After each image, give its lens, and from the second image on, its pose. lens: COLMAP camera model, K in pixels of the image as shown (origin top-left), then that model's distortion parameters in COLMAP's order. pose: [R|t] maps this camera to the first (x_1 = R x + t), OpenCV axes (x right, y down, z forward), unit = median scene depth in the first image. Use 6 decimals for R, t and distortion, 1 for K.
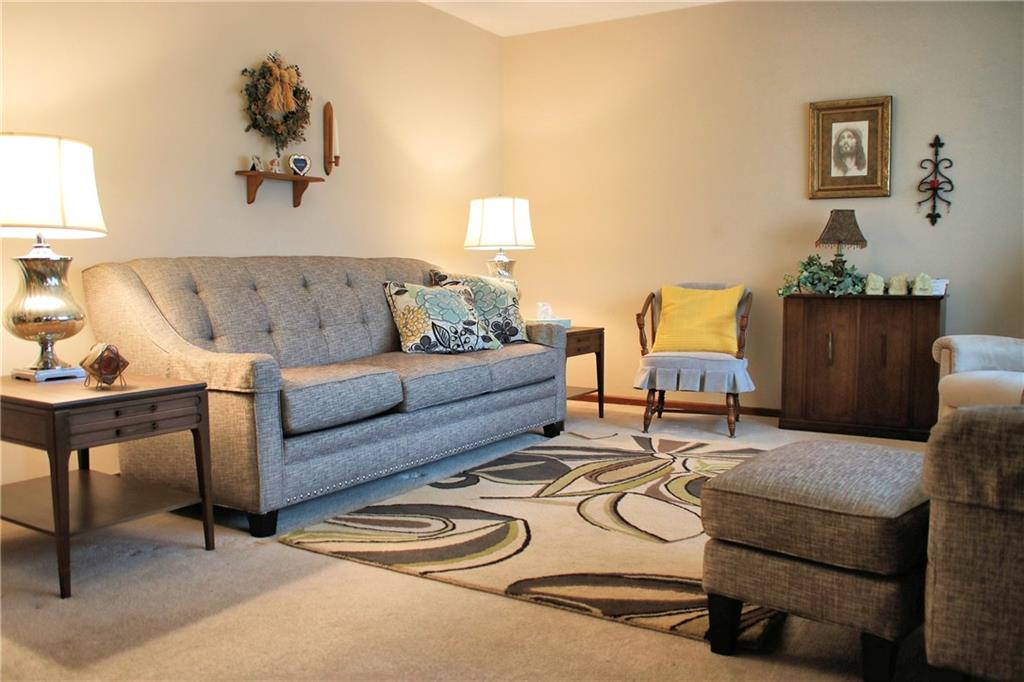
lens RADIAL K [[872.3, 0, 508.0], [0, 872.3, 339.9], [0, 0, 1]] dist [-0.044833, 0.003220]
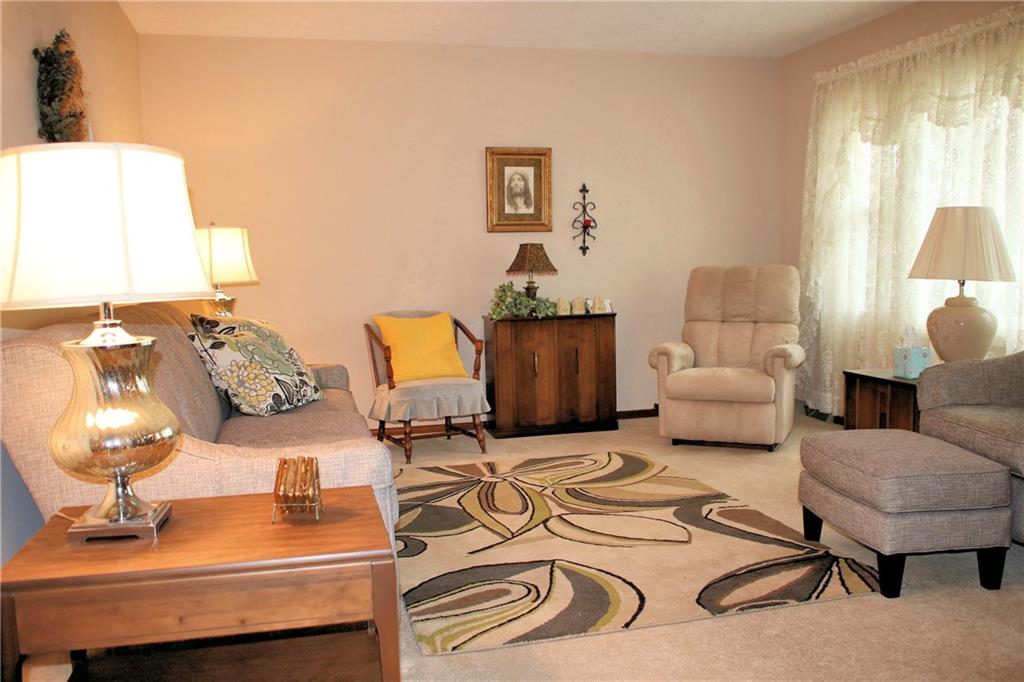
lens RADIAL K [[872.3, 0, 507.8], [0, 872.3, 342.2], [0, 0, 1]] dist [-0.044833, 0.003220]
pose [[0.688737, -0.078815, 0.720715, -0.498551], [0.083309, 0.996092, 0.029317, -0.055643], [-0.720209, 0.039850, 0.692611, 0.219769]]
